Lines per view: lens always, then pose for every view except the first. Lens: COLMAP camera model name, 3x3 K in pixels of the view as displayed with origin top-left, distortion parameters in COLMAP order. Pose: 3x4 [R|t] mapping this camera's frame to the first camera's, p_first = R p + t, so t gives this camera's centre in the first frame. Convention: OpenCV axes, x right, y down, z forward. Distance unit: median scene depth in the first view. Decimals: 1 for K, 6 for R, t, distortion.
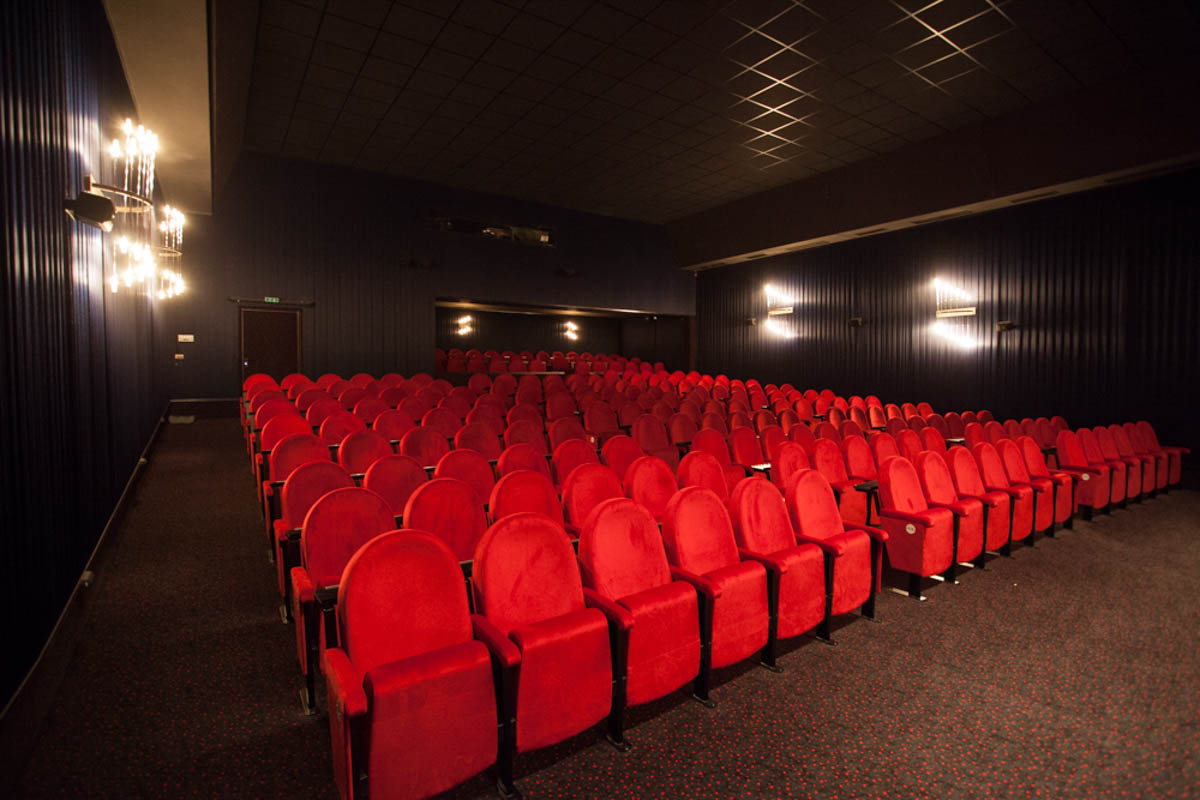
lens RADIAL K [[598.2, 0, 598.4], [0, 598.2, 361.2], [0, 0, 1]] dist [-0.057135, 0.031634]
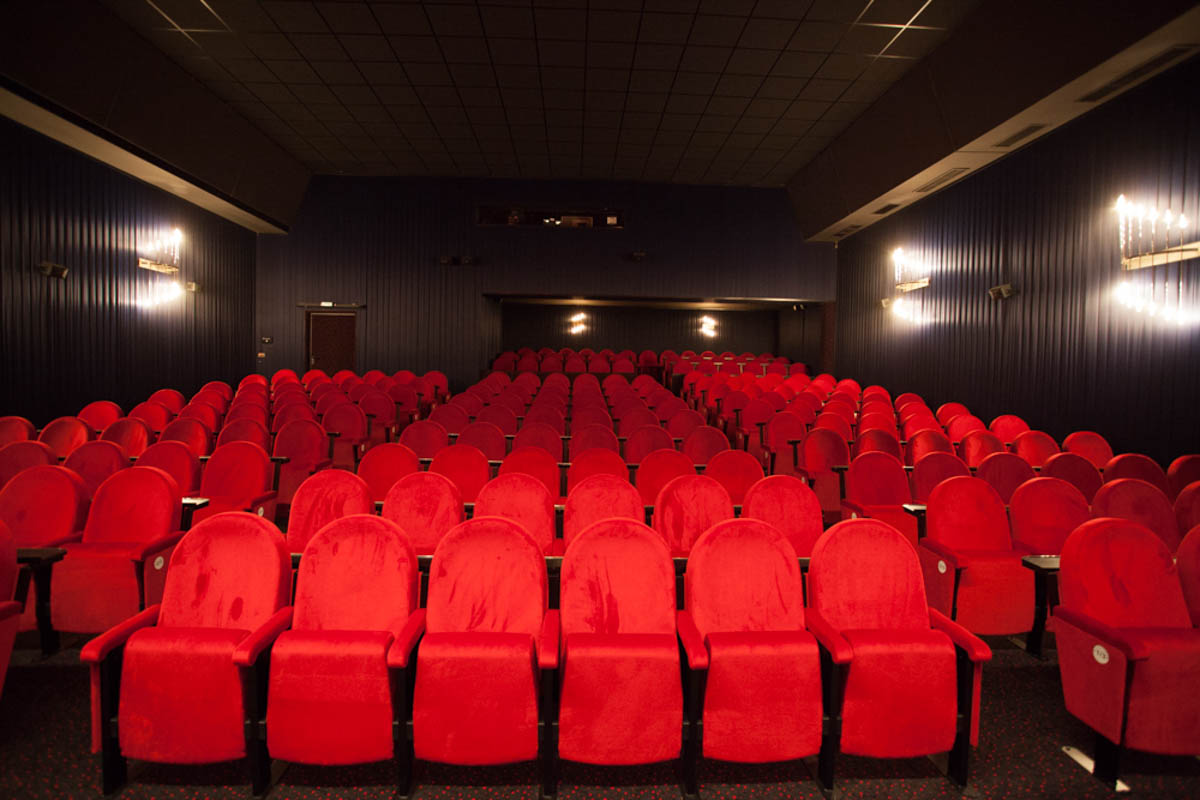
lens RADIAL K [[565.9, 0, 601.6], [0, 565.9, 415.1], [0, 0, 1]] dist [-0.031557, 0.047716]
pose [[0.846332, 0.052571, -0.530056, 0.351812], [-0.004207, 0.995746, 0.092041, 0.004770], [0.532640, -0.075667, 0.842953, 0.258153]]
